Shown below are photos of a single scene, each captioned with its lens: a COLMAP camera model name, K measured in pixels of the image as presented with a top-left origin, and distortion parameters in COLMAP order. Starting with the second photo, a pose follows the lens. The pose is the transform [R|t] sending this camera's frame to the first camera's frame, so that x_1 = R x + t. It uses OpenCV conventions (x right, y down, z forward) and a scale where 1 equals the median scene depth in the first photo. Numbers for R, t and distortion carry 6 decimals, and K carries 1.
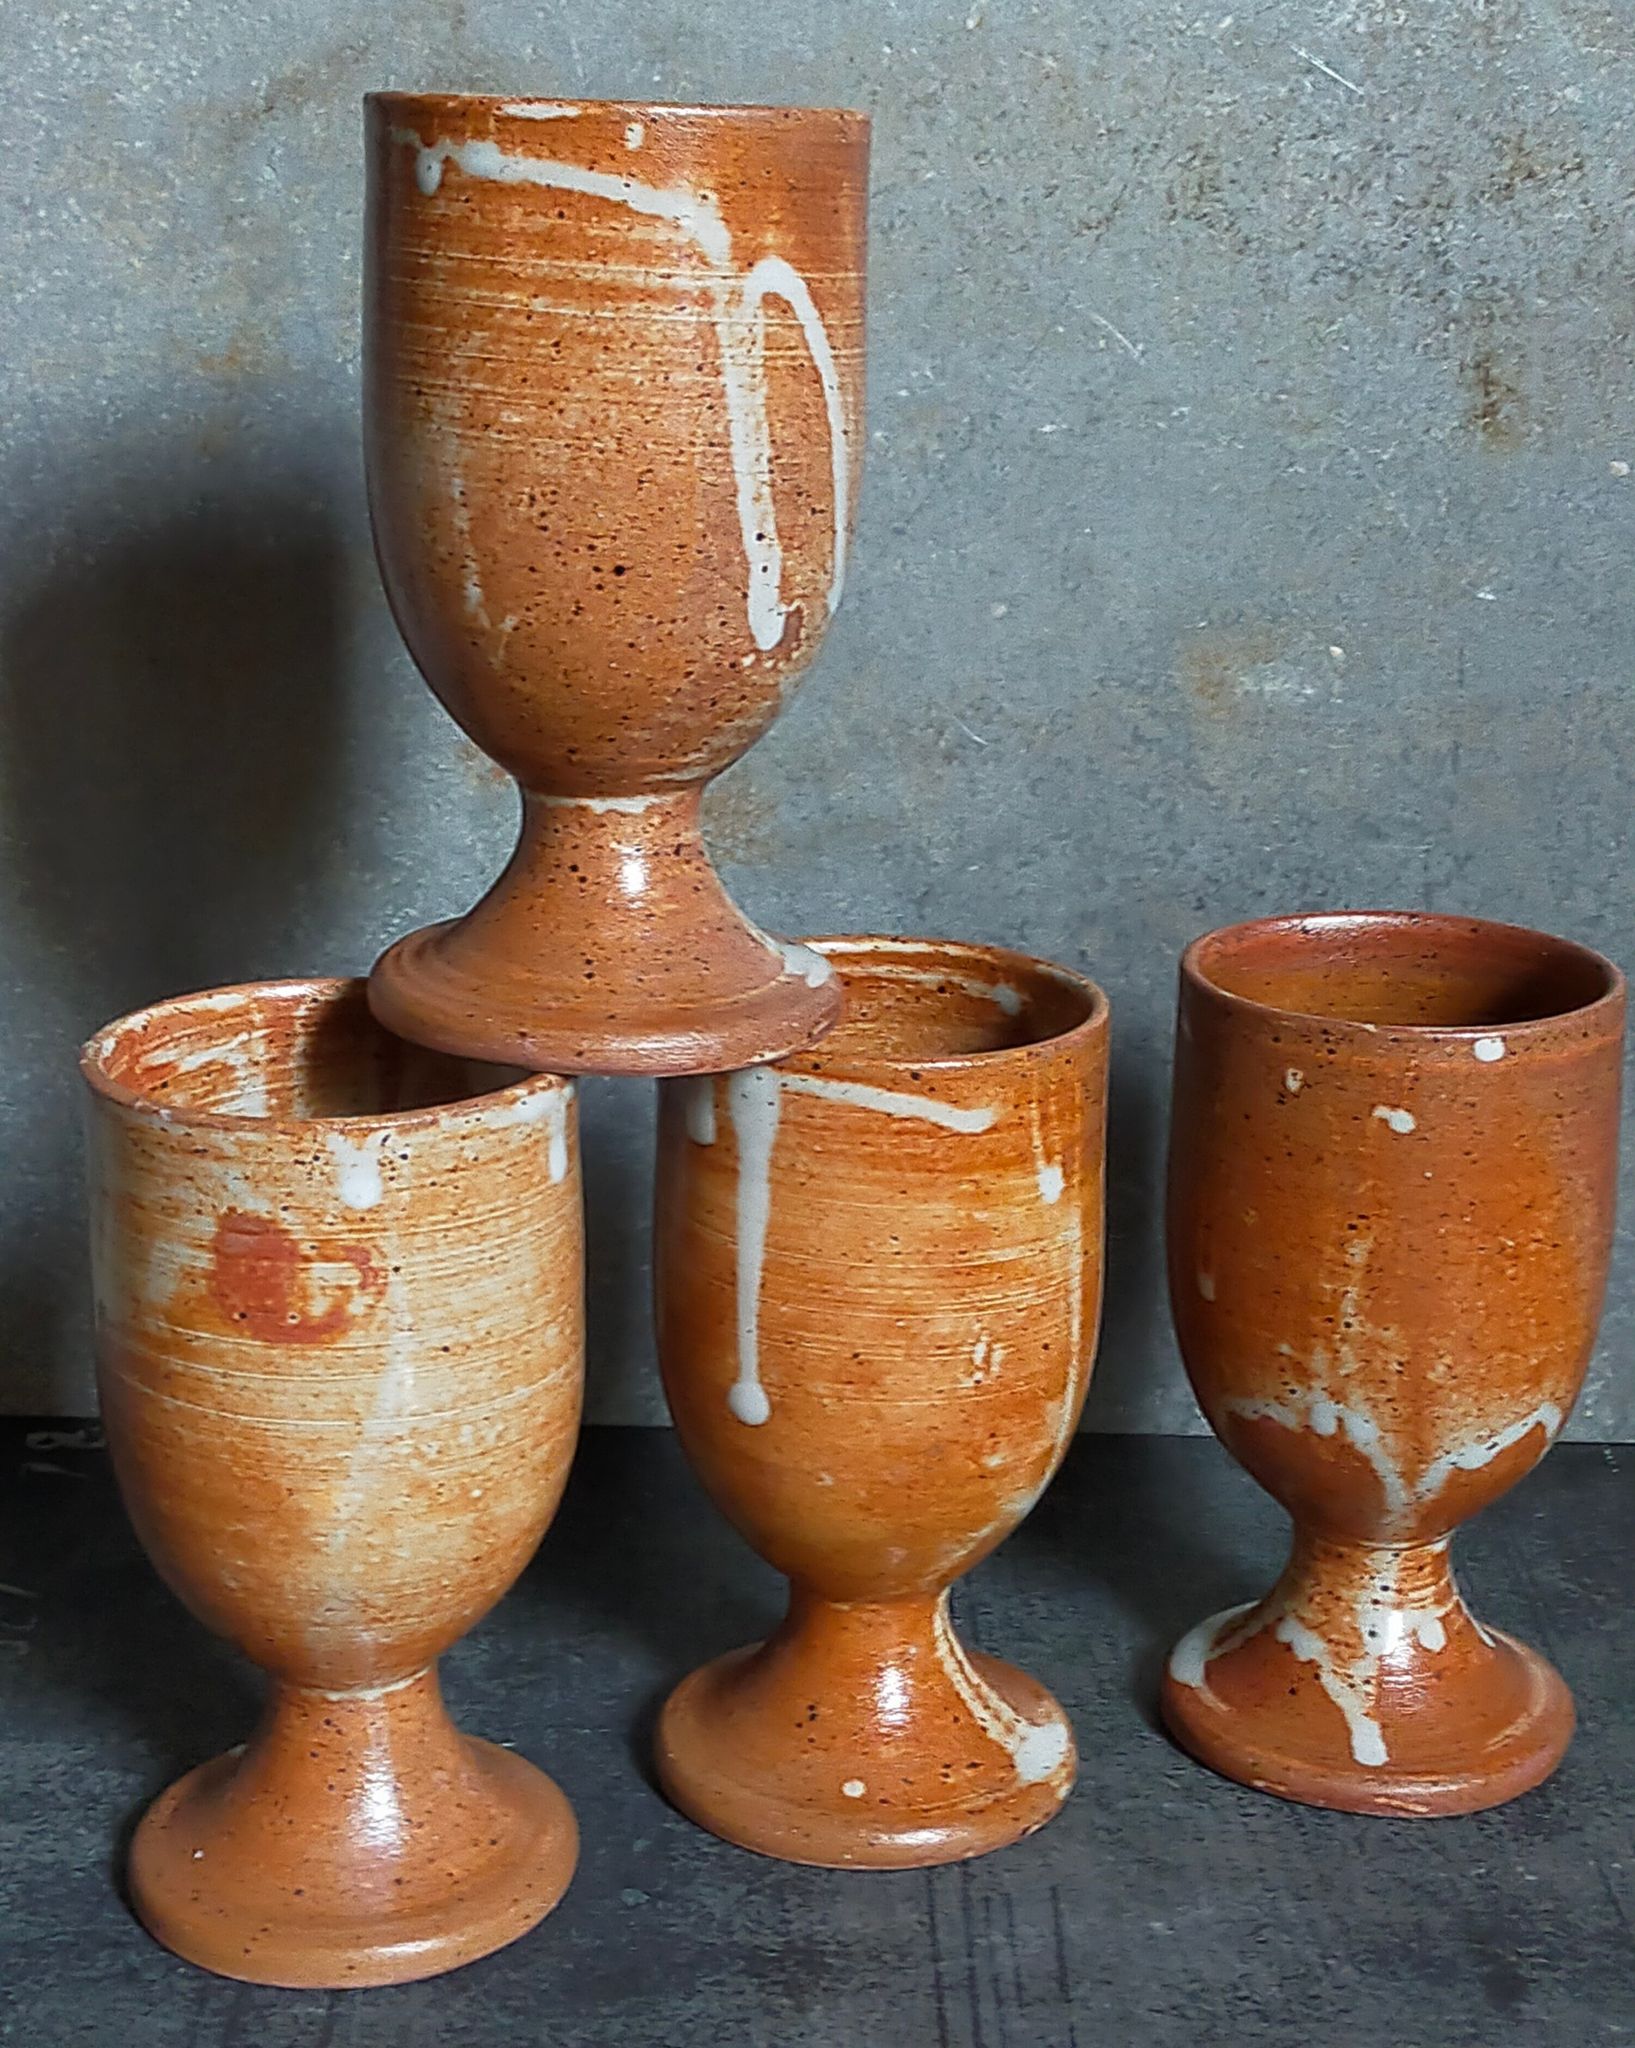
lens RADIAL K [[3267.1, 0, 834.8], [0, 3267.1, 995.5], [0, 0, 1]] dist [0.044350, 0.295240]
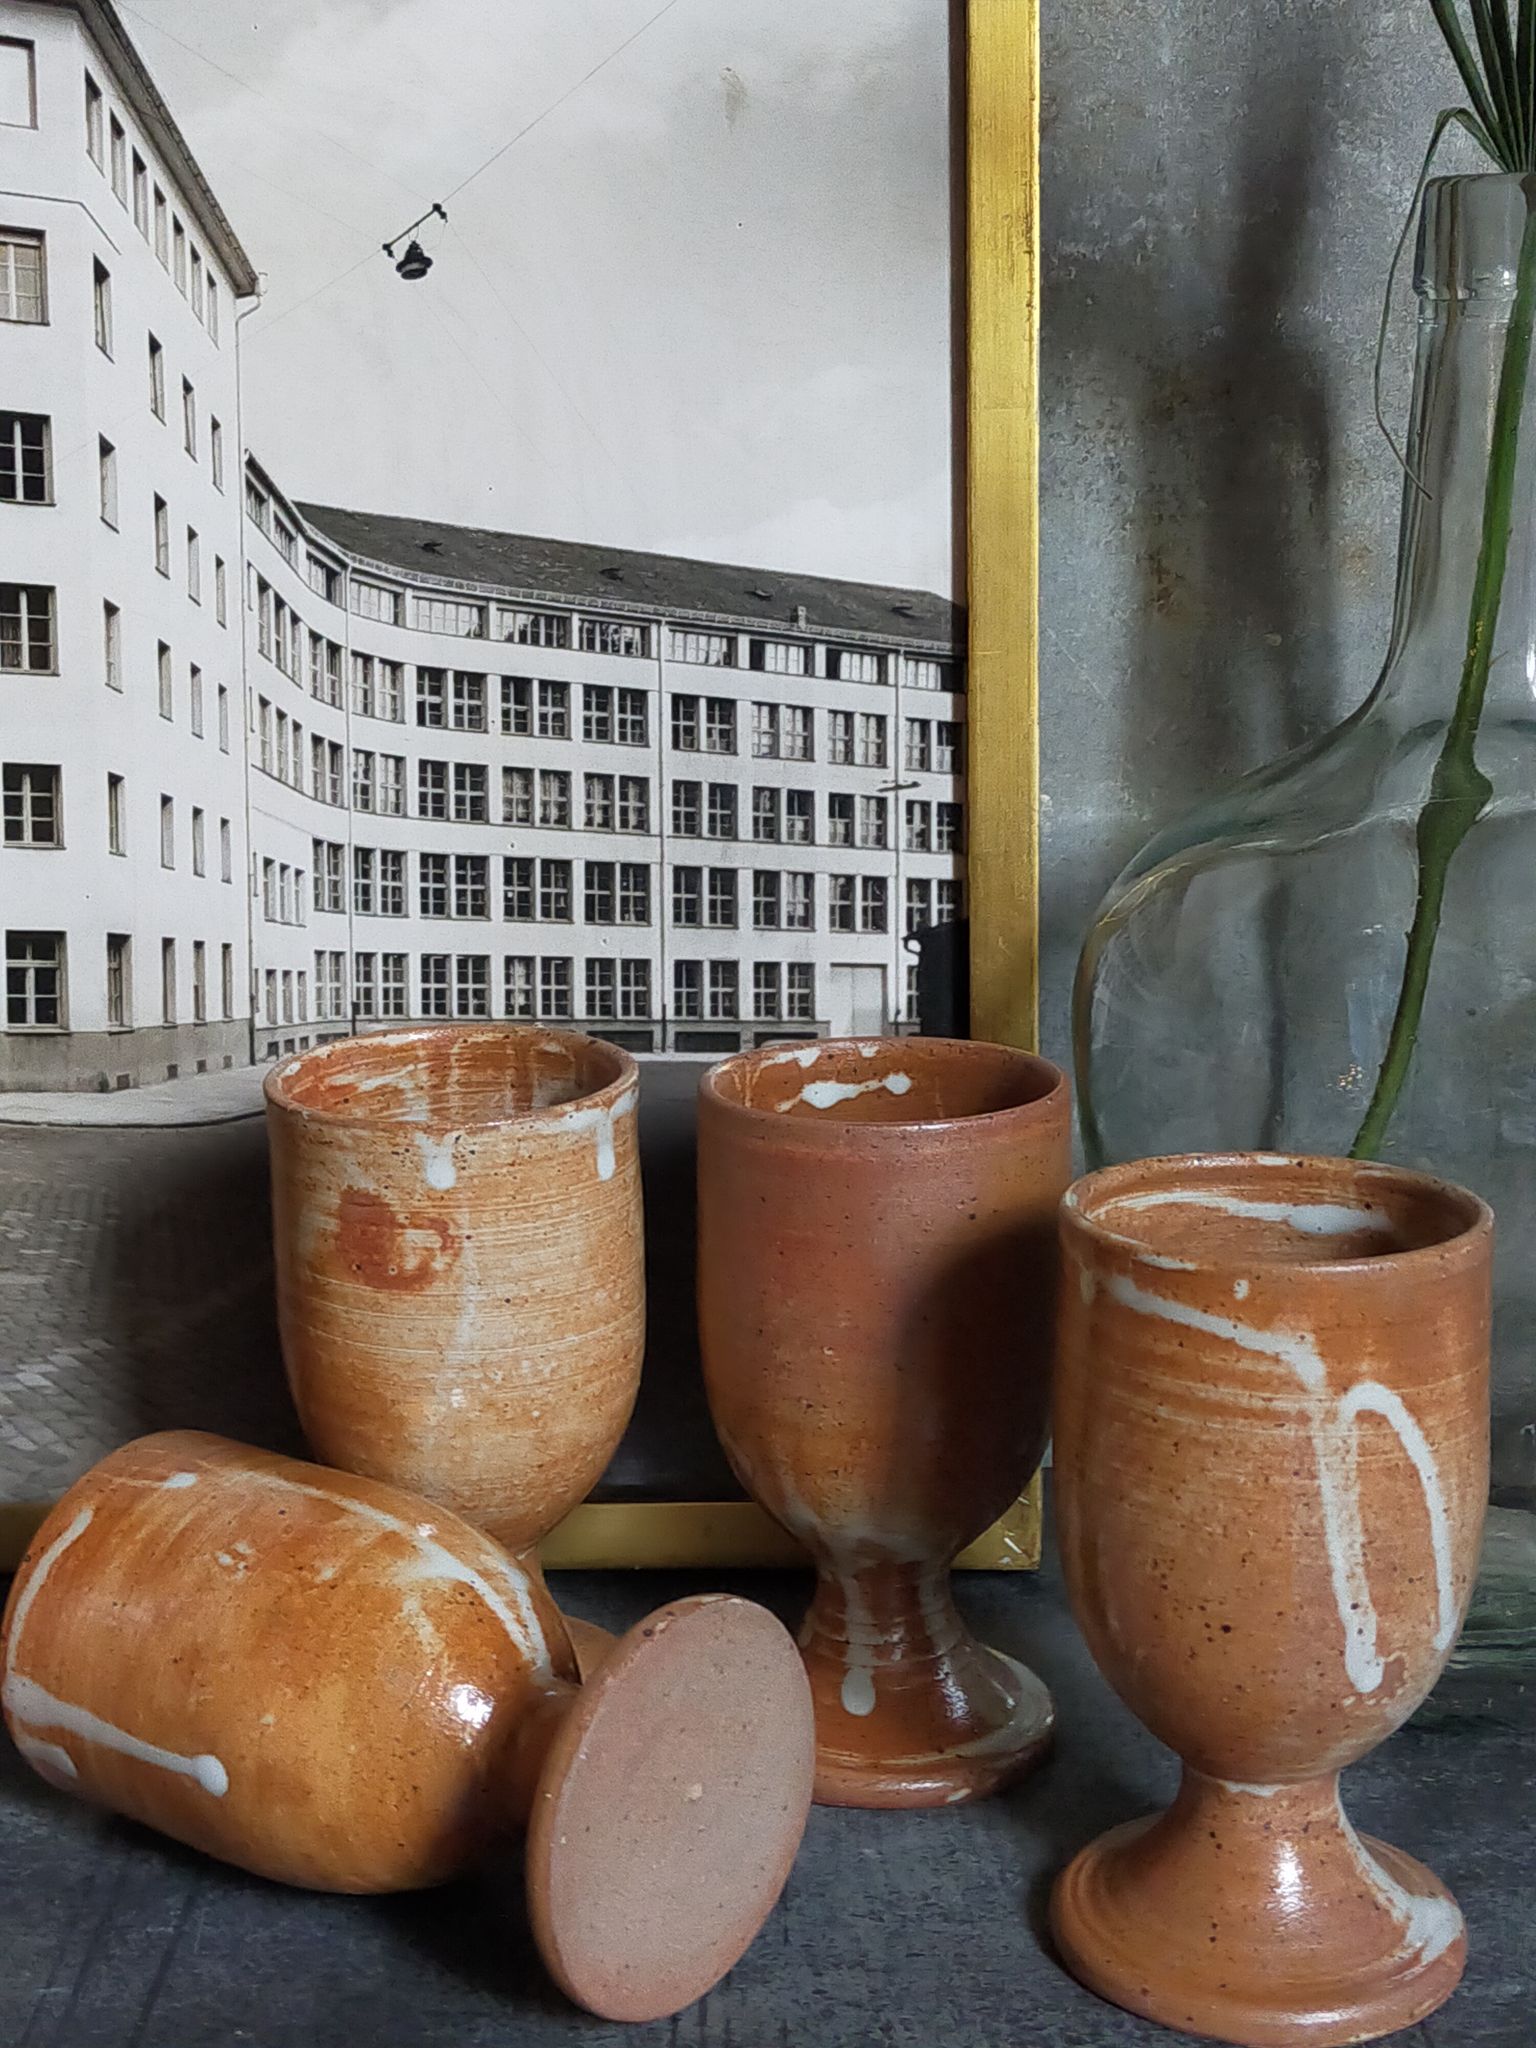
lens RADIAL K [[3131.8, 0, 771.8], [0, 3131.8, 1025.5], [0, 0, 1]] dist [0.104393, -0.133430]
pose [[0.915232, 0.049940, -0.399820, 0.222338], [-0.072850, 0.996445, -0.042300, -0.281104], [0.396286, 0.067841, 0.915617, -0.114306]]
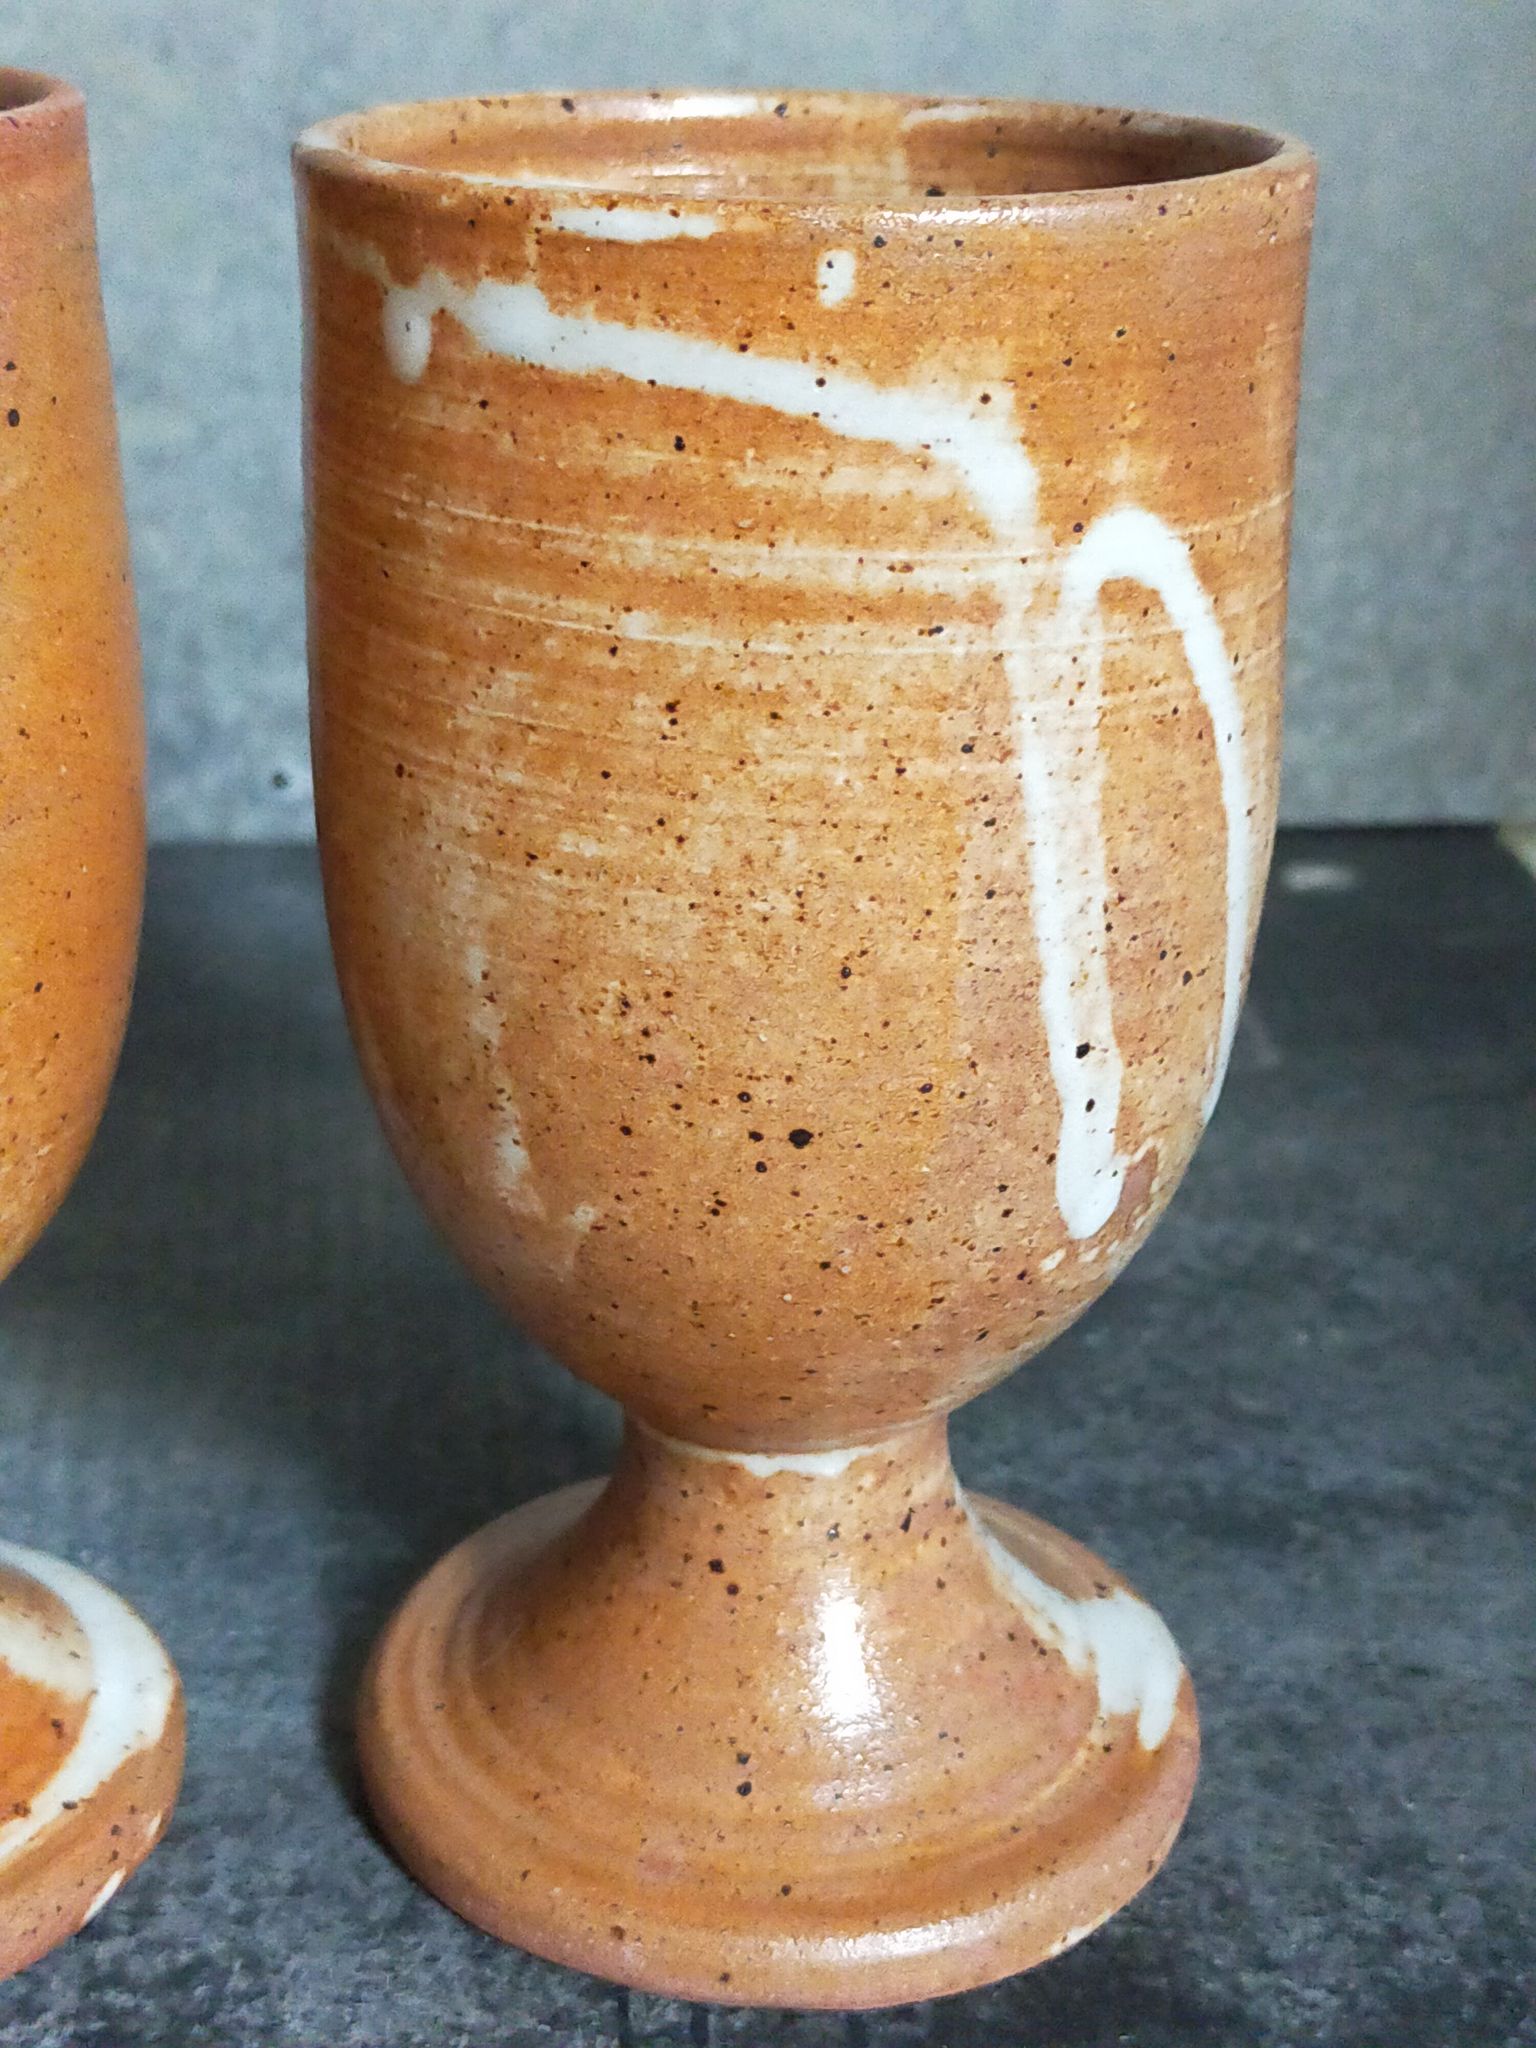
lens RADIAL K [[3131.8, 0, 771.8], [0, 3131.8, 1025.5], [0, 0, 1]] dist [0.104393, -0.133430]
pose [[0.997169, 0.009104, -0.074638, -0.034338], [-0.000701, 0.993726, 0.111841, -0.196194], [0.075188, -0.111472, 0.990919, 0.522000]]
